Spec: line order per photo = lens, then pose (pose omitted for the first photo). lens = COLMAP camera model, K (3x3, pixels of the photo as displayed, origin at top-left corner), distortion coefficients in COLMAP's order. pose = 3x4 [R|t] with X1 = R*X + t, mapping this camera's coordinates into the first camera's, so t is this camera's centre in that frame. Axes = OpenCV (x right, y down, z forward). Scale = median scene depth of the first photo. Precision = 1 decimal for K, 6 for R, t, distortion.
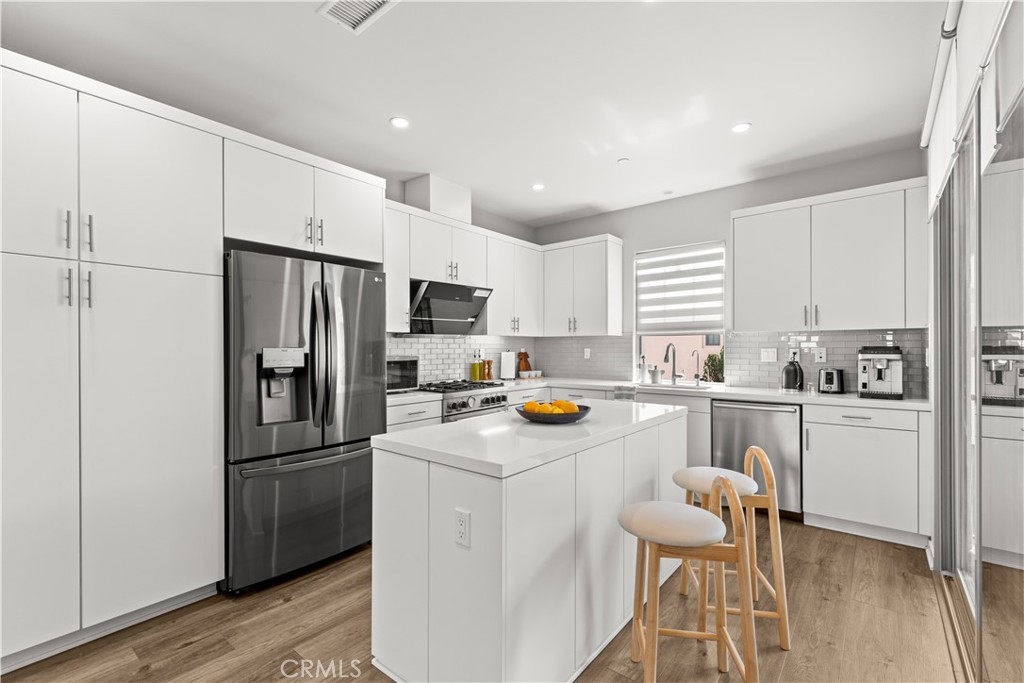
lens RADIAL K [[446.3, 0, 509.5], [0, 446.3, 346.5], [0, 0, 1]] dist [0.001788, -0.000005]
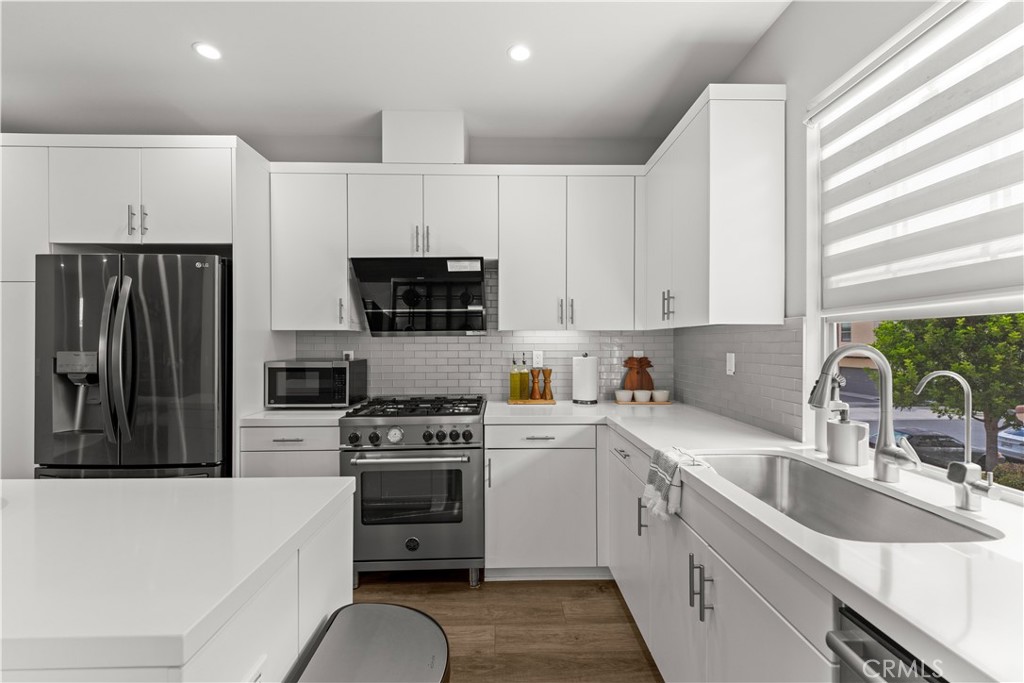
lens RADIAL K [[418.8, 0, 509.6], [0, 418.8, 341.7], [0, 0, 1]] dist [0.003119, -0.000206]
pose [[0.650873, -0.002043, -0.759184, 0.386078], [0.001697, 0.999998, -0.001236, -0.008183], [0.759185, -0.000484, 0.650875, 0.581977]]
